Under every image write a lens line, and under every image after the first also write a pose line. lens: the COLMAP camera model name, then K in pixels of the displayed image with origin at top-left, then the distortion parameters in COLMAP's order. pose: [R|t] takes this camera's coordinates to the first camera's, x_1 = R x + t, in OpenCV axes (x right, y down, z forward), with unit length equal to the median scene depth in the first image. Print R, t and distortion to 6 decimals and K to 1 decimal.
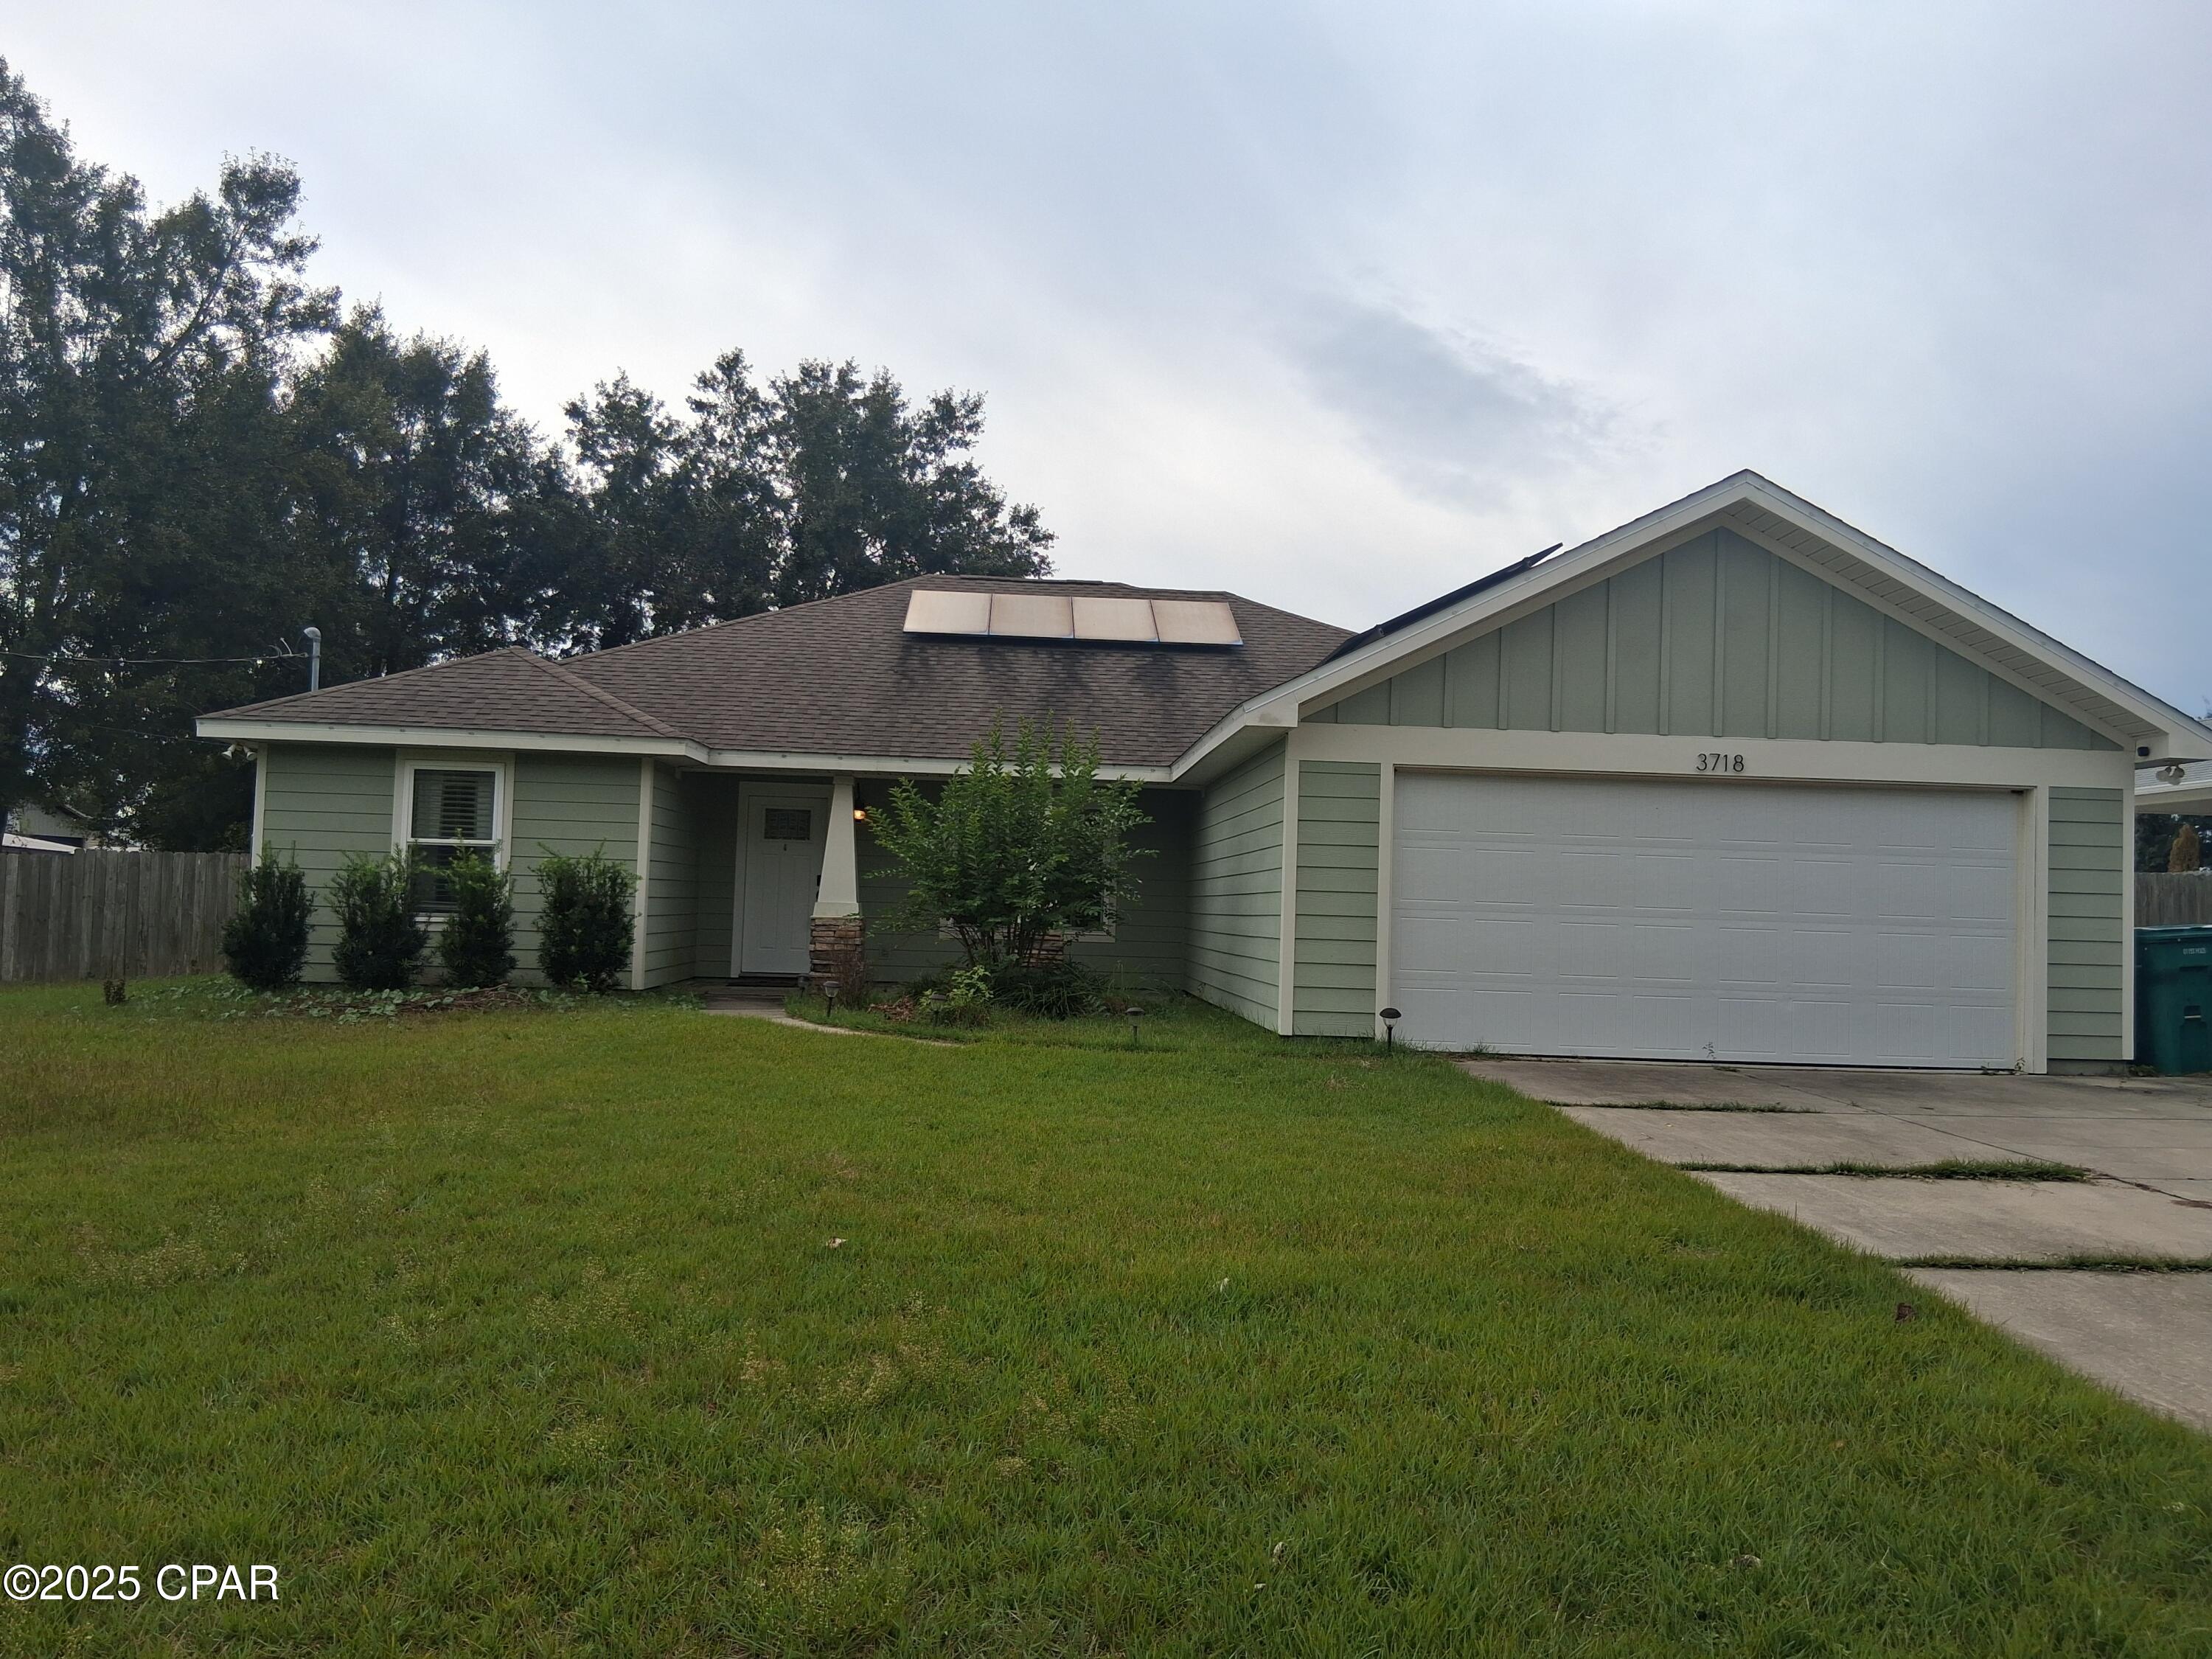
lens RADIAL K [[1701.4, 0, 1106.7], [0, 1701.4, 824.5], [0, 0, 1]] dist [-0.003044, -0.016094]
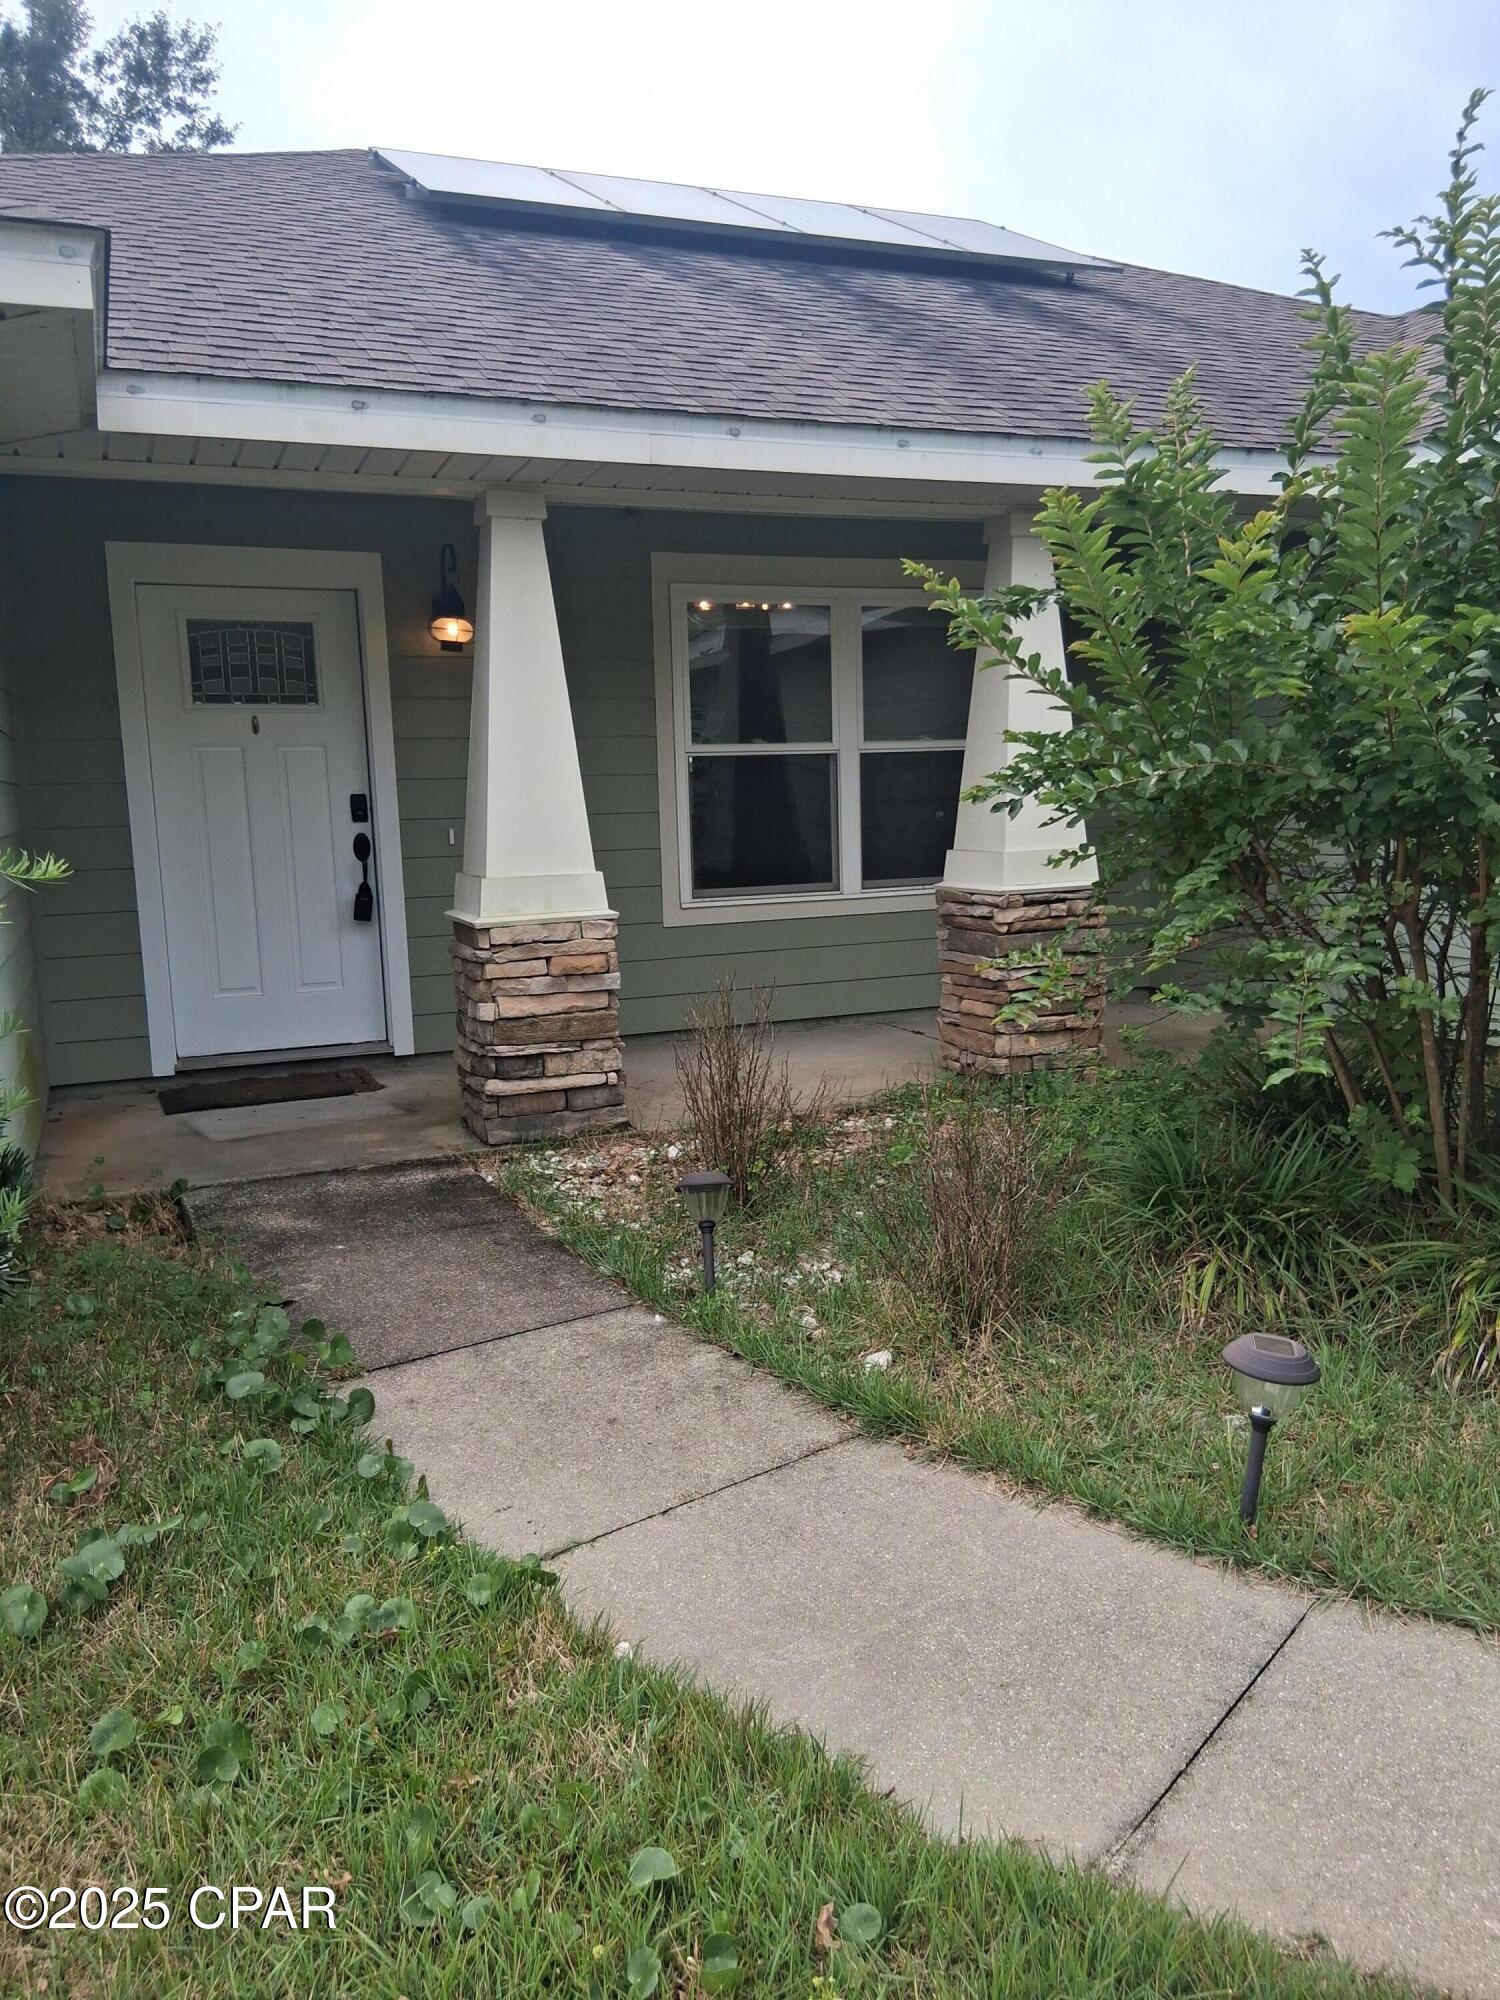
lens RADIAL K [[1538.3, 0, 748.6], [0, 1538.3, 1005.4], [0, 0, 1]] dist [-0.003044, -0.016094]
pose [[0.946747, -0.109564, 0.302763, -0.195568], [0.046684, 0.977097, 0.207610, 0.008827], [-0.318575, -0.182420, 0.930179, 0.633559]]
